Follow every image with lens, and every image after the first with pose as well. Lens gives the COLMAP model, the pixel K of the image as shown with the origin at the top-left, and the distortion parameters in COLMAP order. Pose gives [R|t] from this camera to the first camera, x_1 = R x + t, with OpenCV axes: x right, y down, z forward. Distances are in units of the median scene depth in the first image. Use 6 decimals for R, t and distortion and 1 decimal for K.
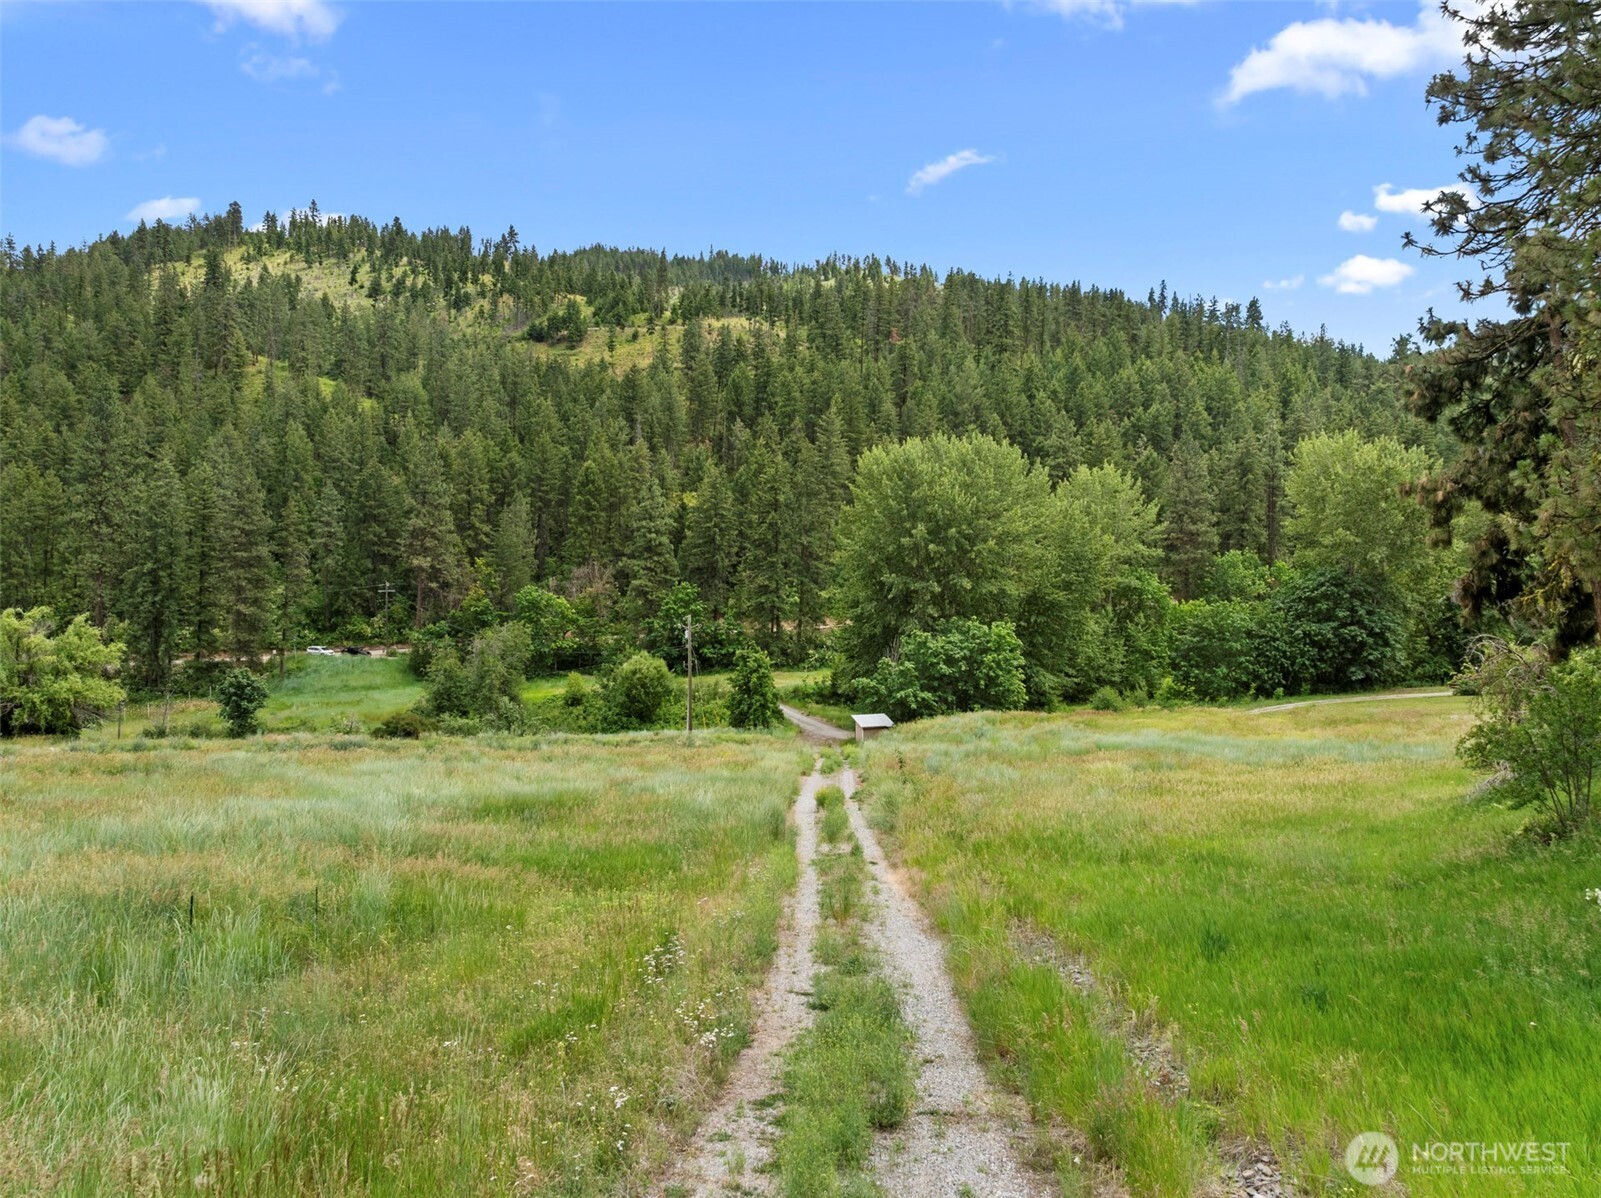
lens RADIAL K [[1124.8, 0, 797.0], [0, 1124.8, 595.6], [0, 0, 1]] dist [-0.046268, 0.014108]
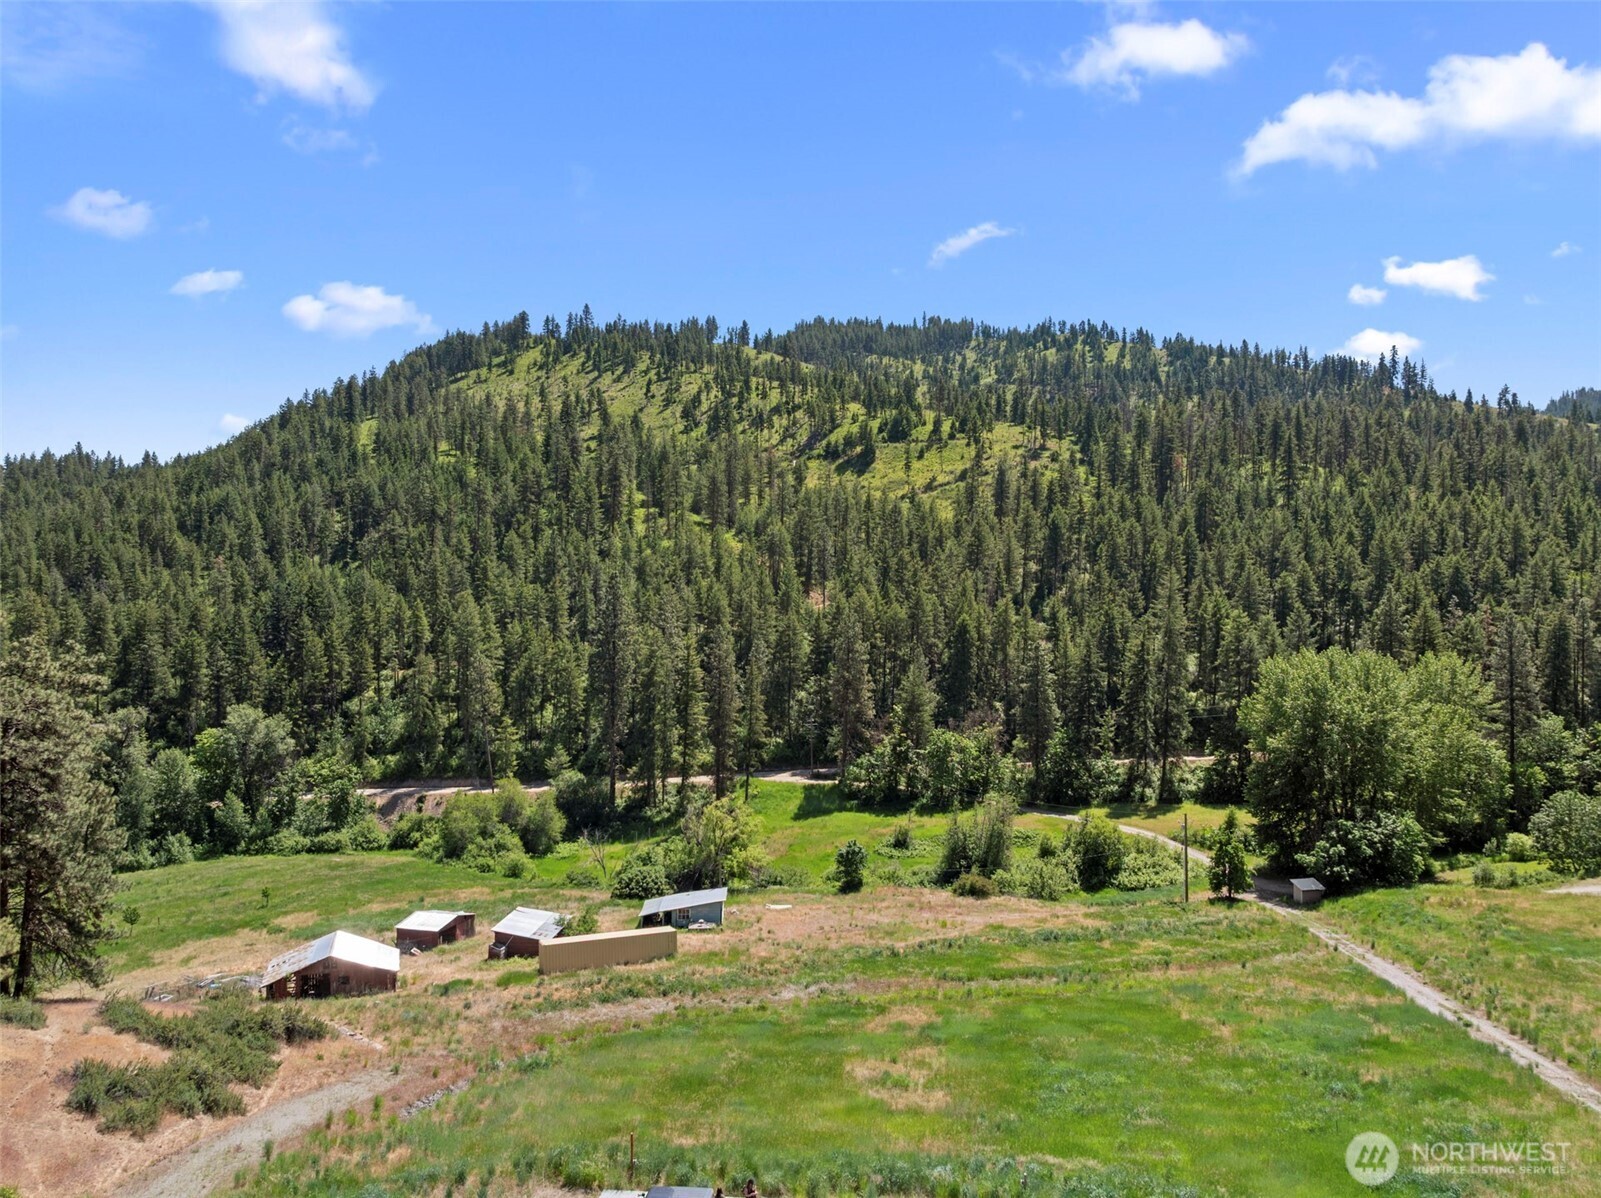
lens RADIAL K [[1124.8, 0, 805.9], [0, 1124.8, 601.7], [0, 0, 1]] dist [-0.046268, 0.014108]
pose [[0.988667, -0.003551, -0.150084, -0.188676], [-0.000161, 0.999694, -0.024717, -0.114346], [0.150126, 0.024461, 0.988364, -0.241456]]
